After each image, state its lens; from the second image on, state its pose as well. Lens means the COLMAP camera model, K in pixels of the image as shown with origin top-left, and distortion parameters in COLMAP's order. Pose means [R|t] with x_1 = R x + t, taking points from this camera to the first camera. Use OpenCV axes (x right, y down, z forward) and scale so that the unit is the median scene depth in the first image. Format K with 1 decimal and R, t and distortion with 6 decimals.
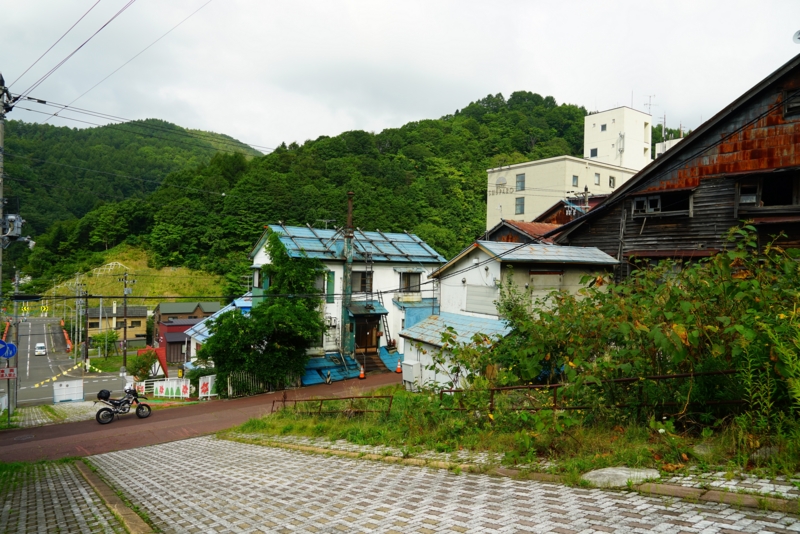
lens RADIAL K [[533.7, 0, 401.2], [0, 533.7, 268.5], [0, 0, 1]] dist [0.007289, 0.003274]
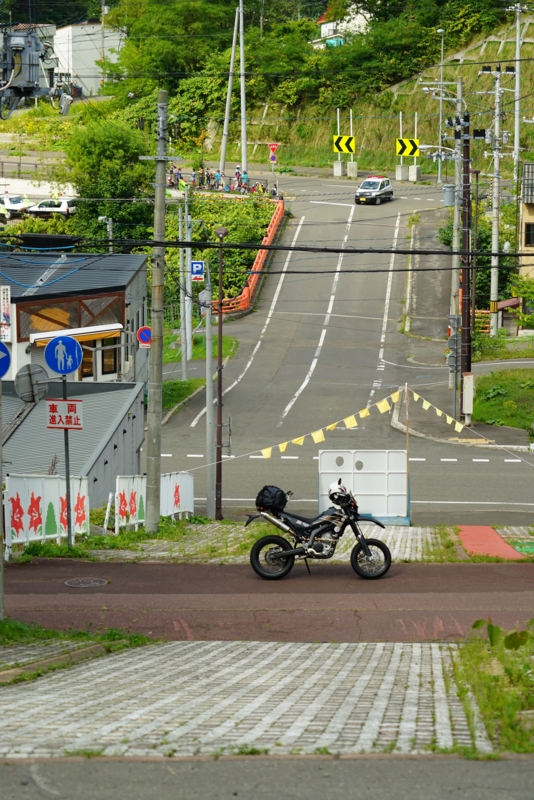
lens RADIAL K [[2785.0, 0, 266.9], [0, 2785.0, 400.0], [0, 0, 1]] dist [0.138126, 0.000000]
pose [[0.791193, 0.090485, -0.604835, 0.336454], [0.008388, 0.987295, 0.158674, -0.074396], [0.611509, -0.130615, 0.780382, -0.264237]]
